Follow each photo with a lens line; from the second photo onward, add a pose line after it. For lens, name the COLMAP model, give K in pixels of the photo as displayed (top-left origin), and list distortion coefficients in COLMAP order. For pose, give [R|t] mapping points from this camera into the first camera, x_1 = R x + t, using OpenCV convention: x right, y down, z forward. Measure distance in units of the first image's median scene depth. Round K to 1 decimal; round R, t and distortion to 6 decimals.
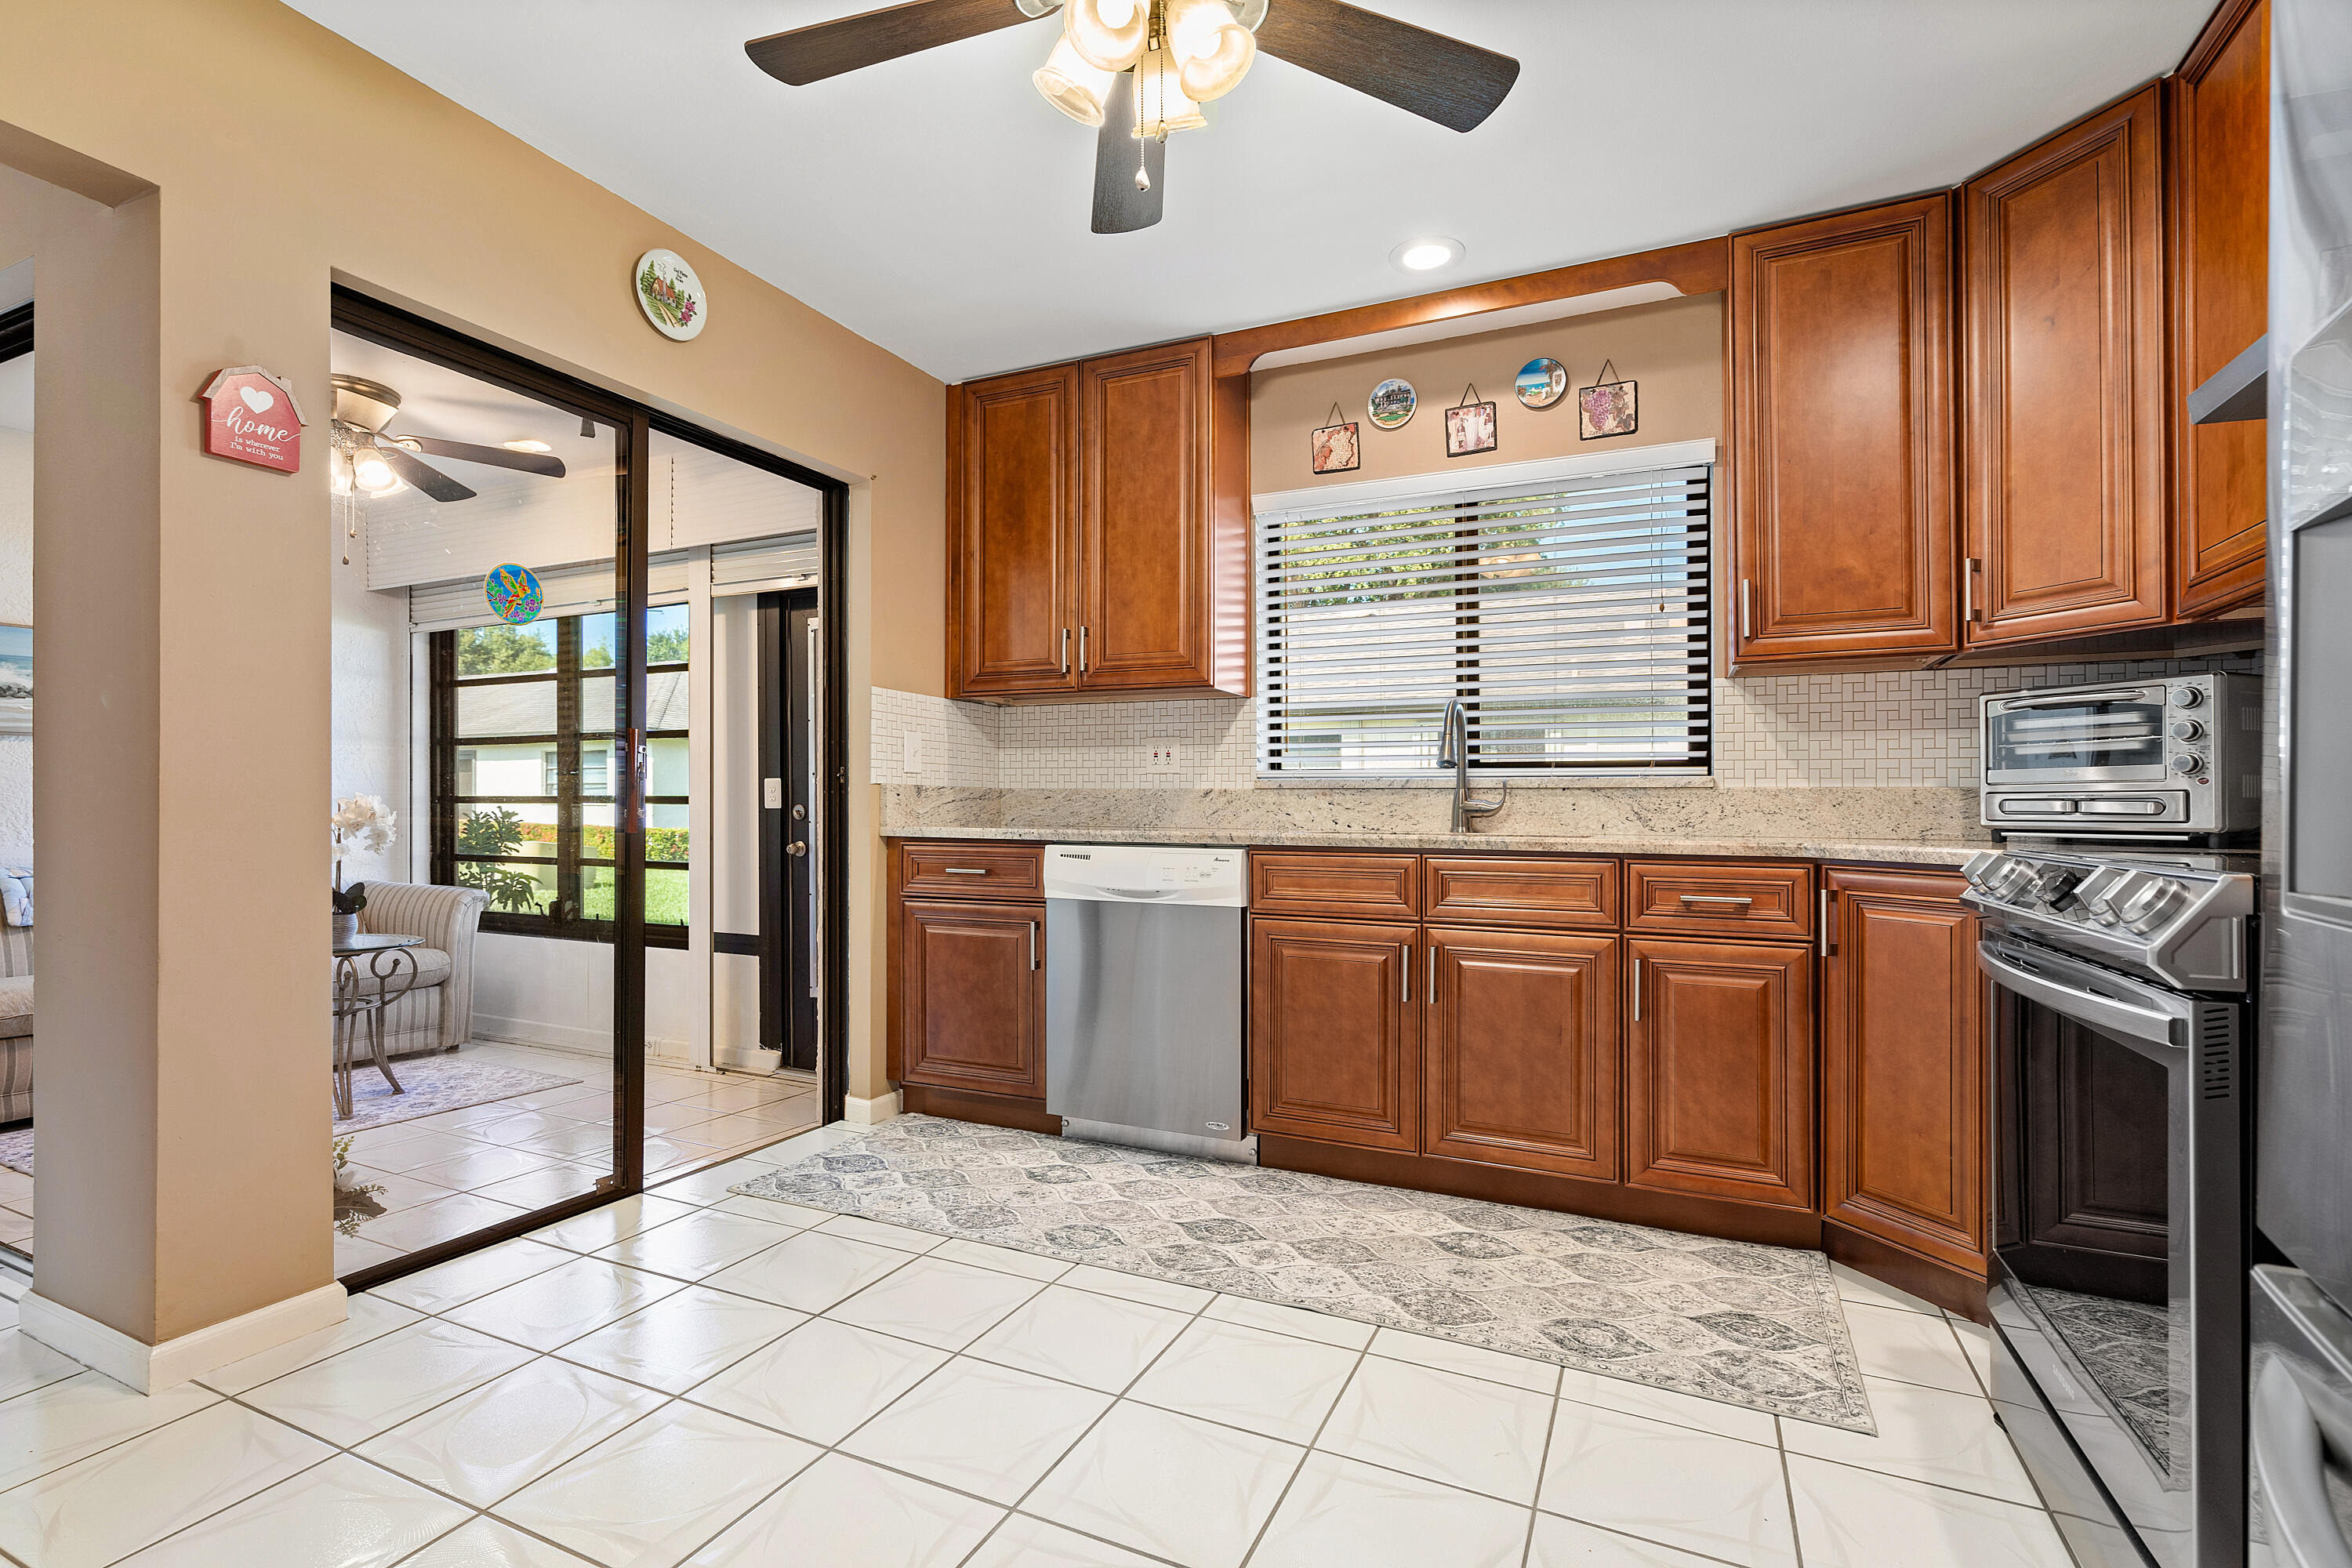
lens RADIAL K [[1119.6, 0, 1158.9], [0, 1119.6, 804.1], [0, 0, 1]] dist [0.000798, 0.000223]
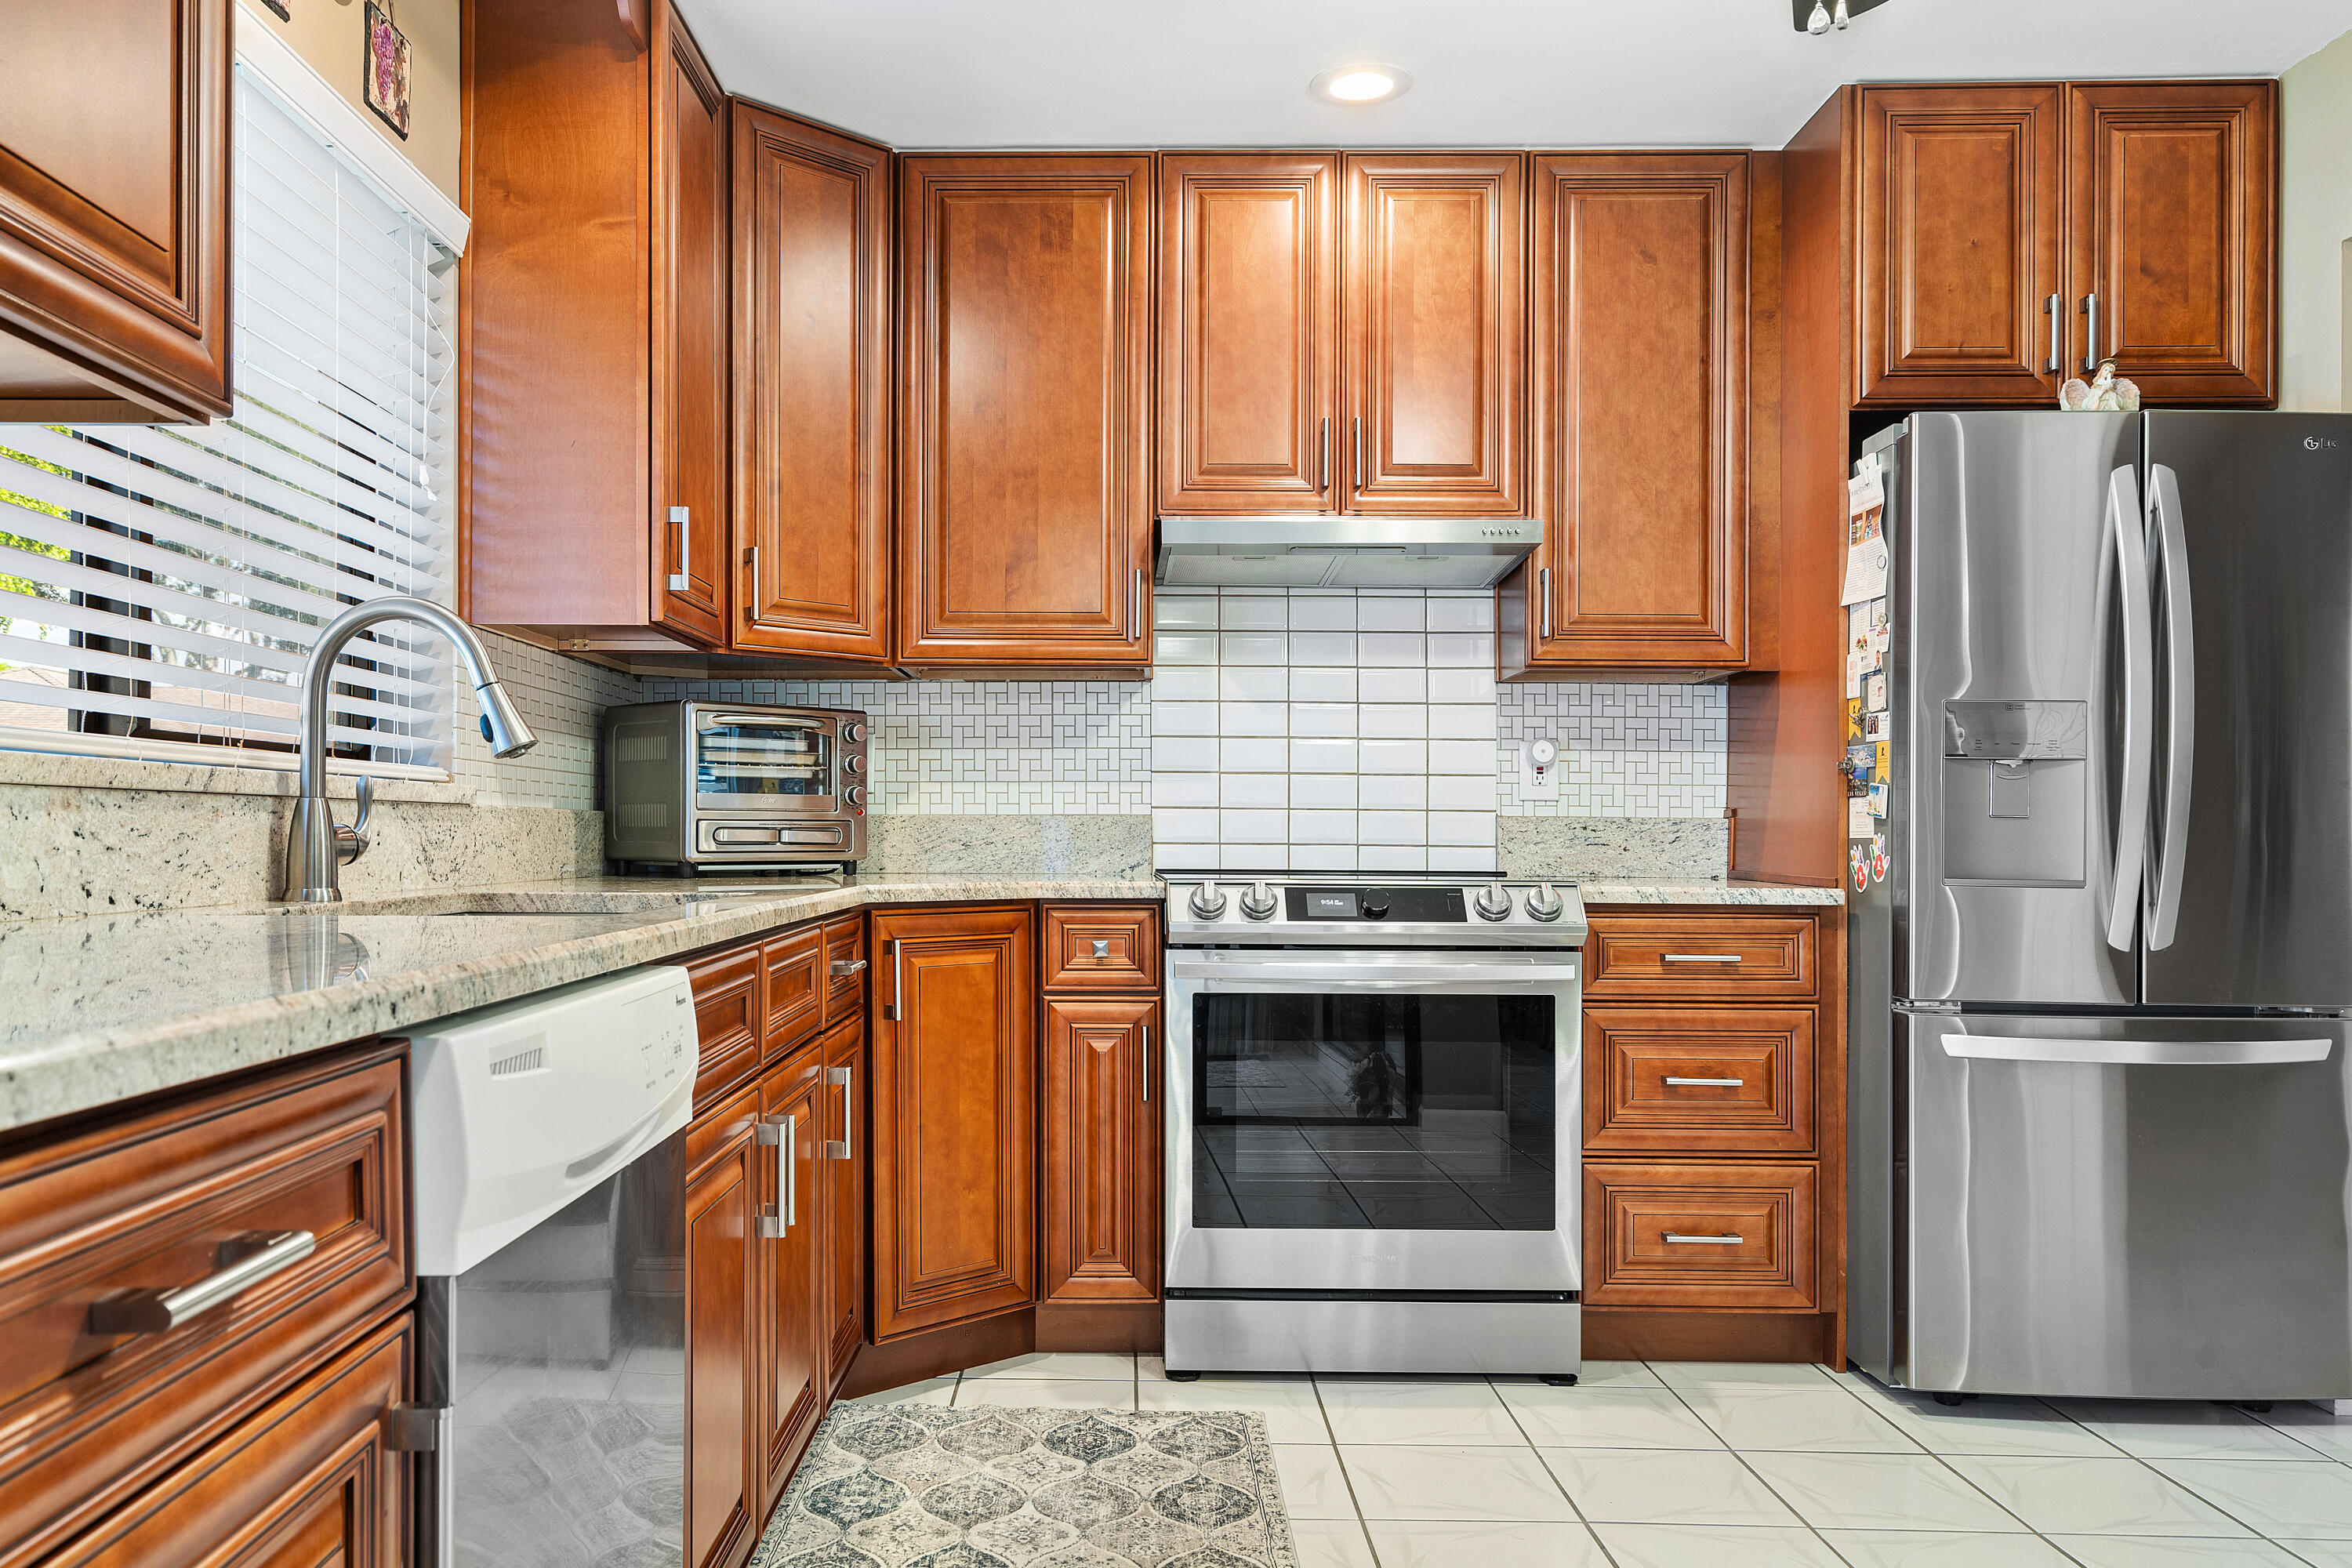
lens RADIAL K [[1627.2, 0, 1174.9], [0, 1627.2, 826.1], [0, 0, 1]] dist [-0.001465, -0.000210]
pose [[-0.416413, -0.003959, 0.909167, -0.596803], [-0.009410, 0.999956, 0.000045, -0.010029], [-0.909127, -0.008537, -0.416432, 1.347448]]
